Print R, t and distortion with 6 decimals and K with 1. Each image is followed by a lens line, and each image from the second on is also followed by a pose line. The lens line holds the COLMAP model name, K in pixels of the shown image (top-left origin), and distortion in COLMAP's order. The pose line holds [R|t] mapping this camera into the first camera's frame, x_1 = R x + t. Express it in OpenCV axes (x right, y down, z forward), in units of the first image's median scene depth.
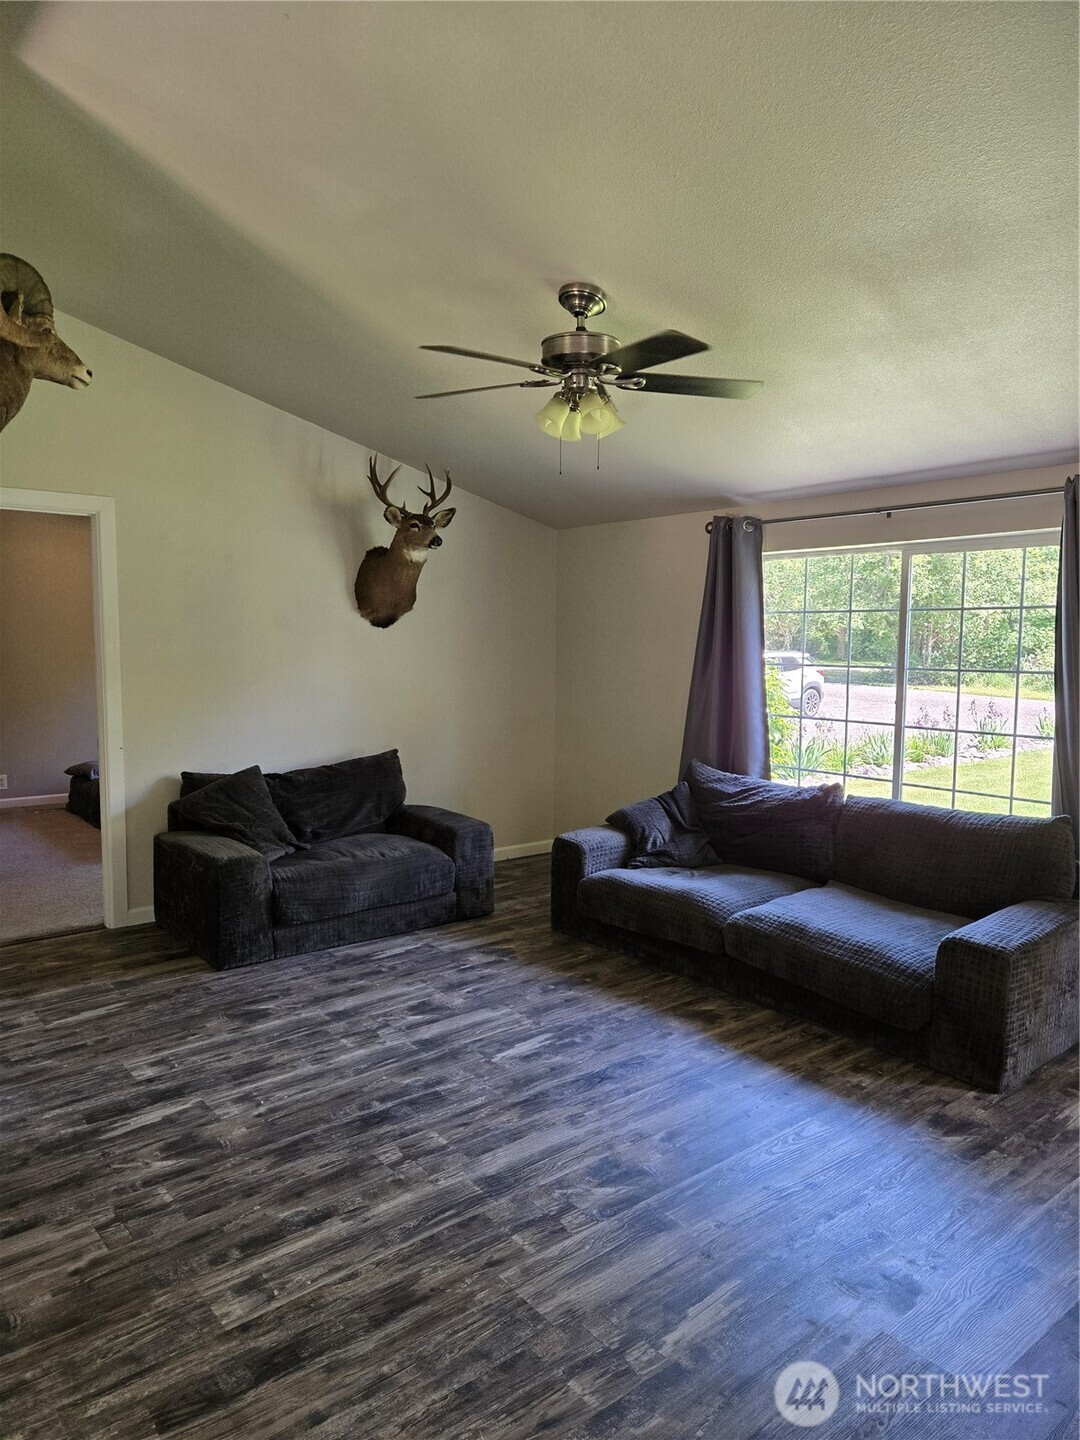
lens RADIAL K [[970.8, 0, 538.8], [0, 970.8, 720.0], [0, 0, 1]] dist [0.057209, -0.043746]
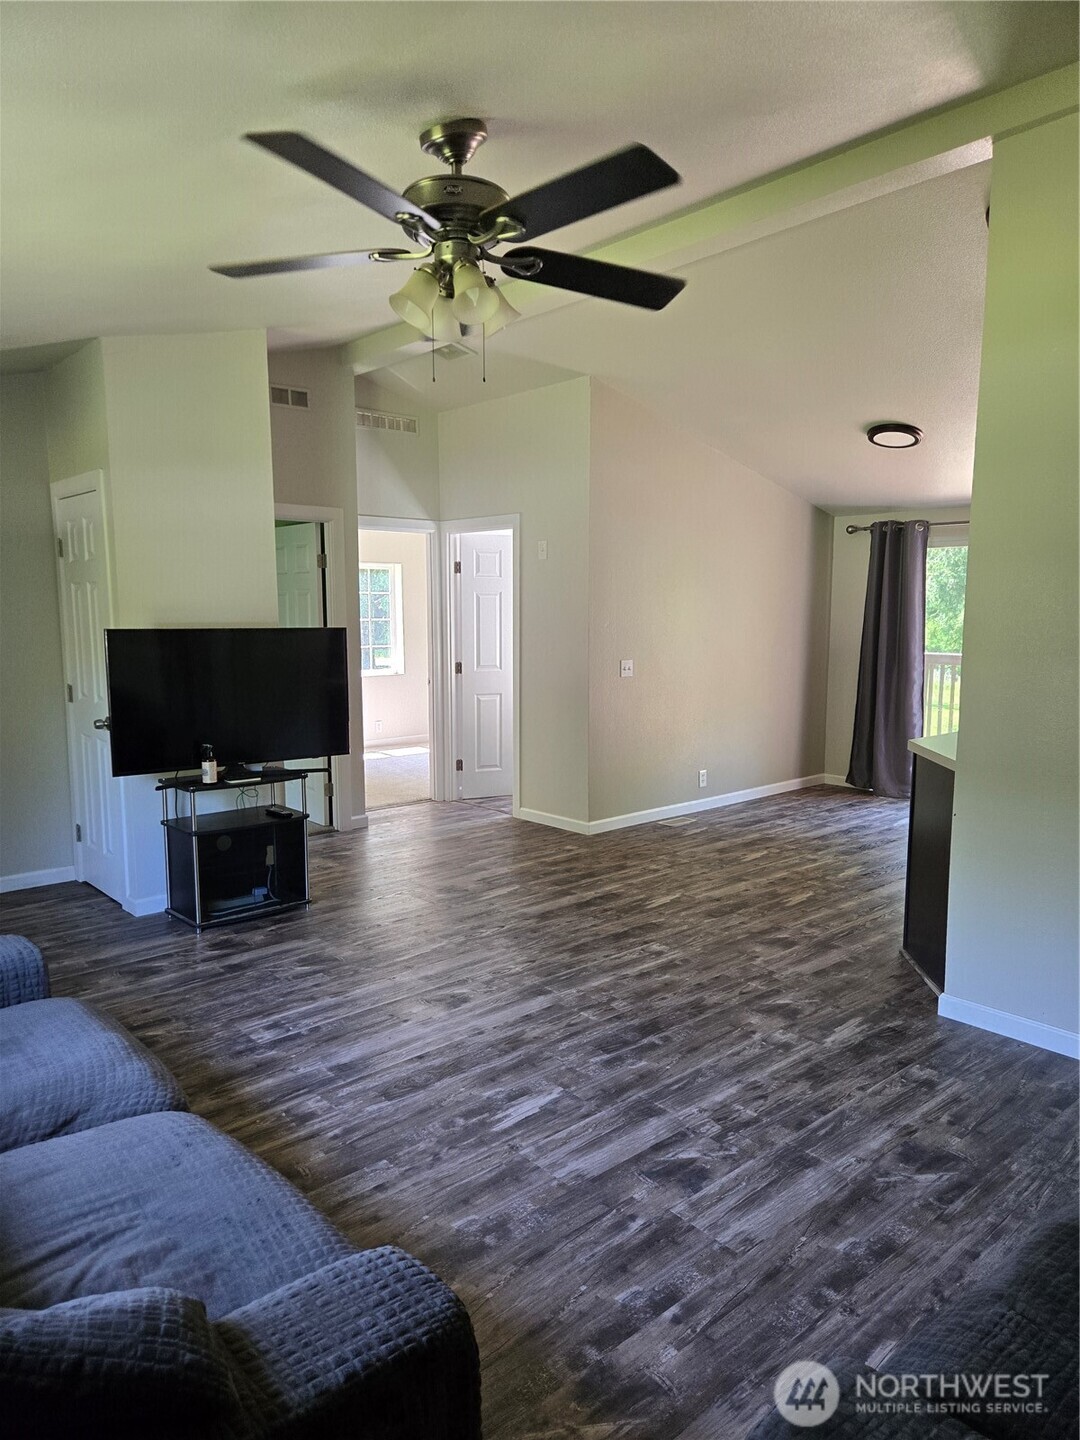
lens RADIAL K [[970.8, 0, 537.3], [0, 970.8, 739.9], [0, 0, 1]] dist [0.057209, -0.043746]
pose [[-0.999057, -0.002887, -0.043327, 0.014263], [-0.012262, 0.975934, 0.217723, -0.157650], [0.041655, 0.218049, -0.975048, 1.848209]]
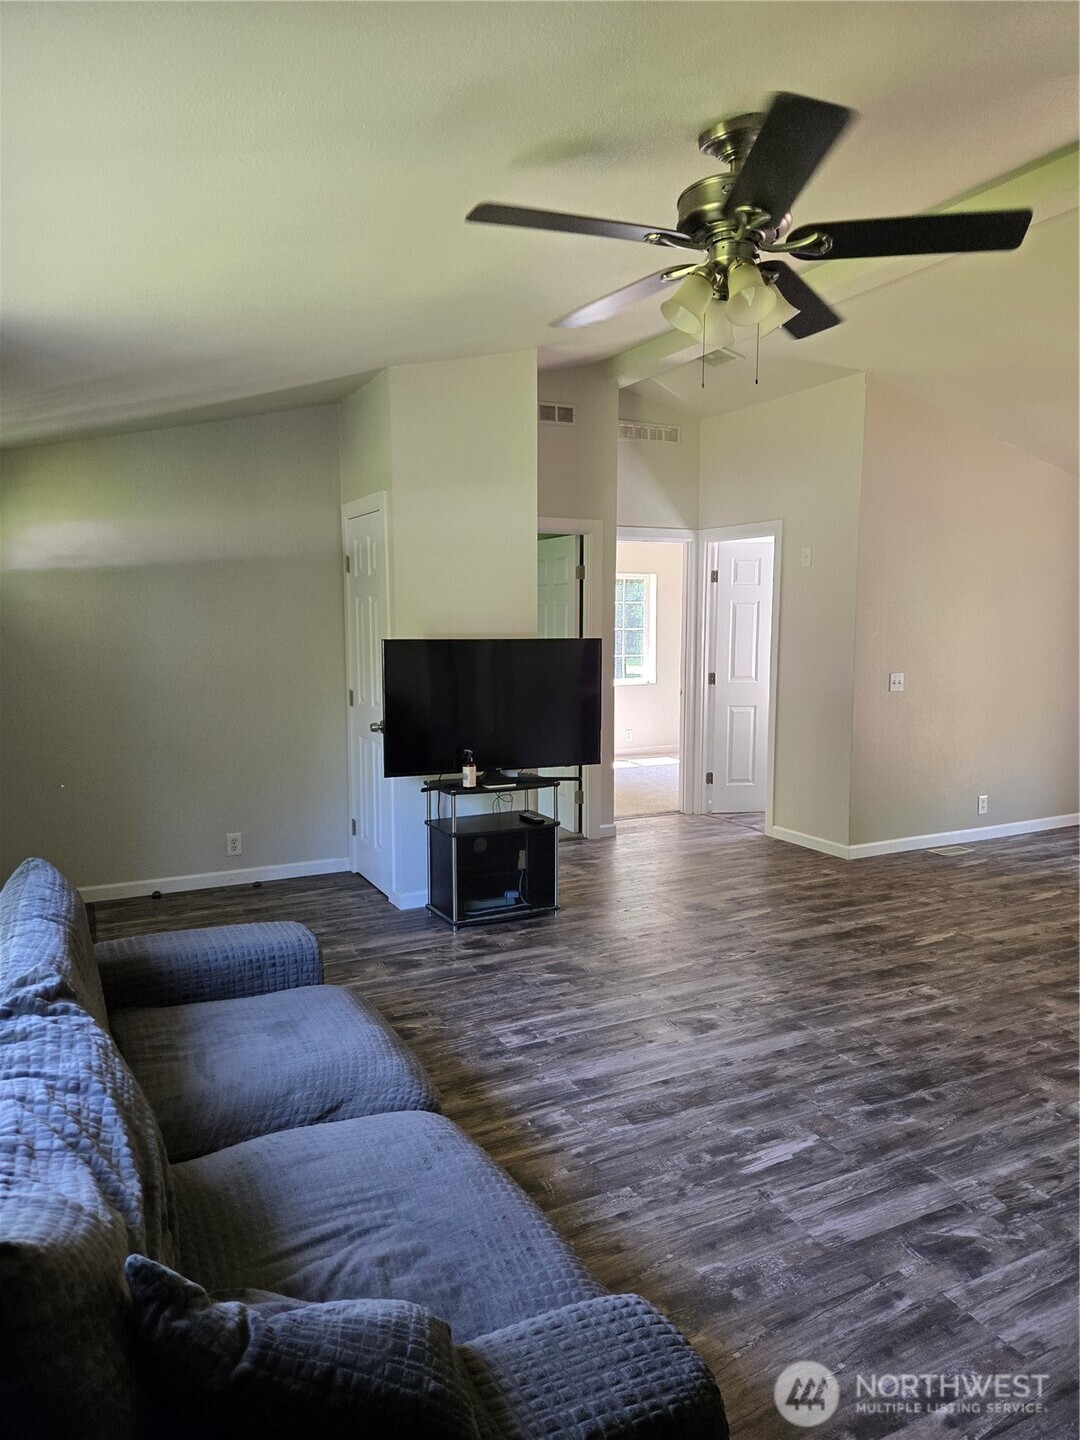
lens RADIAL K [[970.8, 0, 542.7], [0, 970.8, 740.0], [0, 0, 1]] dist [0.057209, -0.043746]
pose [[-0.978264, -0.034405, 0.204489, 0.021981], [0.009292, 0.977876, 0.208980, -0.158299], [-0.207155, 0.206338, -0.956301, 1.823624]]
